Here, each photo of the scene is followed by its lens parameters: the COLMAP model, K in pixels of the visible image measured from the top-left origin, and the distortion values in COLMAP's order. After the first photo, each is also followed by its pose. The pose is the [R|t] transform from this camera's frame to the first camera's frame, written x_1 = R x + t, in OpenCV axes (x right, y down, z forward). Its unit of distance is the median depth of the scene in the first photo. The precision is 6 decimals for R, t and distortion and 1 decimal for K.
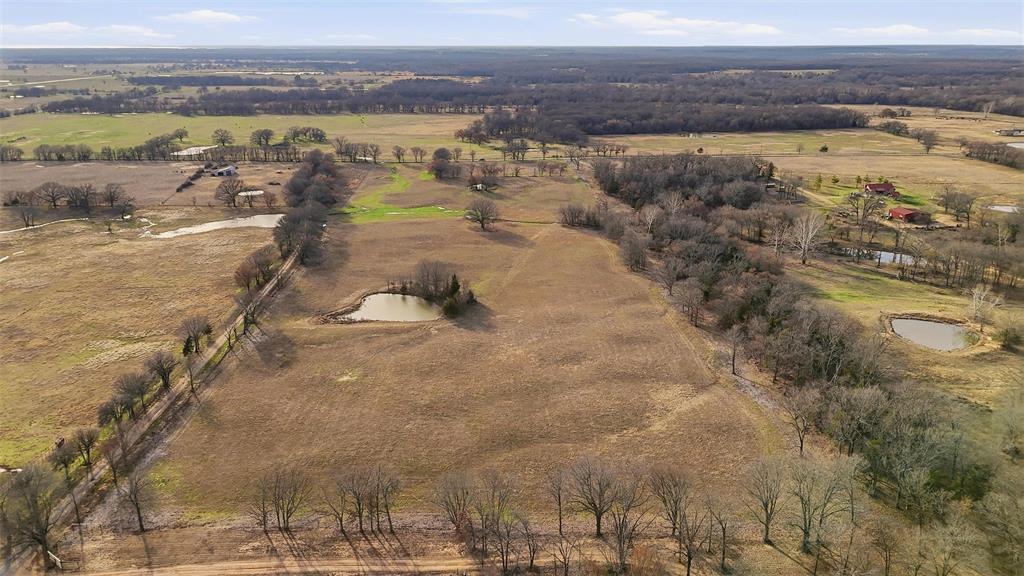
lens RADIAL K [[749.0, 0, 512.0], [0, 749.0, 288.0], [0, 0, 1]] dist [0.082051, -0.086543]
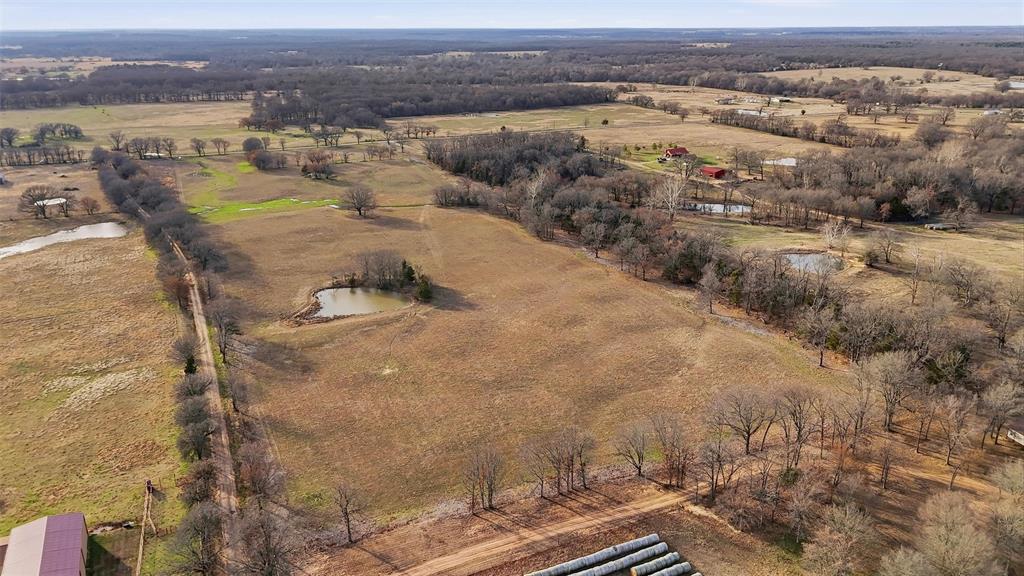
lens RADIAL K [[751.3, 0, 512.0], [0, 751.3, 288.0], [0, 0, 1]] dist [0.064851, -0.067285]
pose [[0.928406, -0.124787, 0.349986, -0.142806], [0.117542, 0.992181, 0.041957, -0.003362], [-0.352485, 0.002185, 0.935815, 0.010229]]
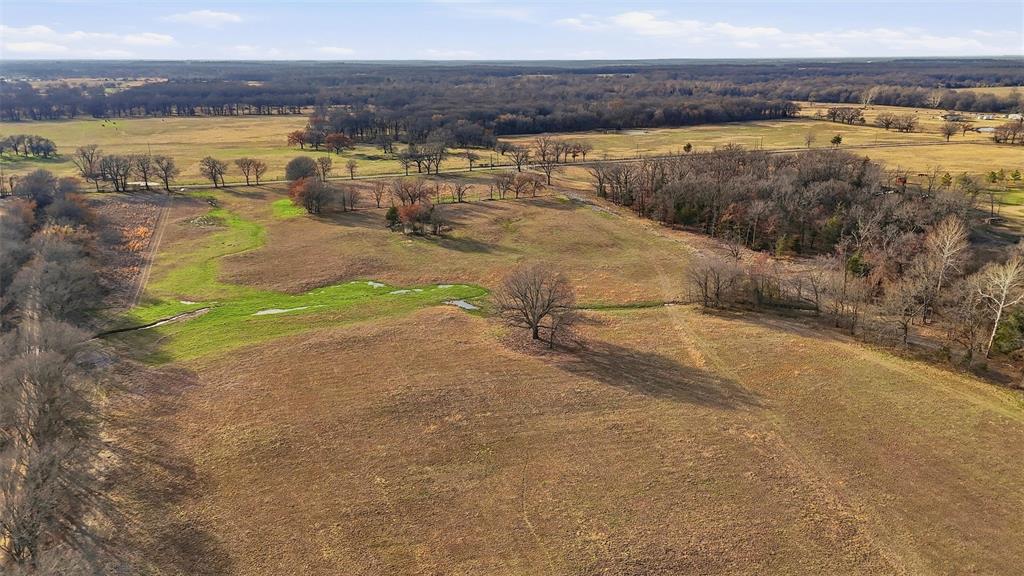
lens RADIAL K [[749.0, 0, 512.0], [0, 749.0, 288.0], [0, 0, 1]] dist [0.082051, -0.086543]
pose [[0.953927, -0.090264, 0.286140, -0.110660], [0.095783, 0.995388, -0.005321, -0.072190], [-0.284340, 0.032483, 0.958173, 0.421332]]
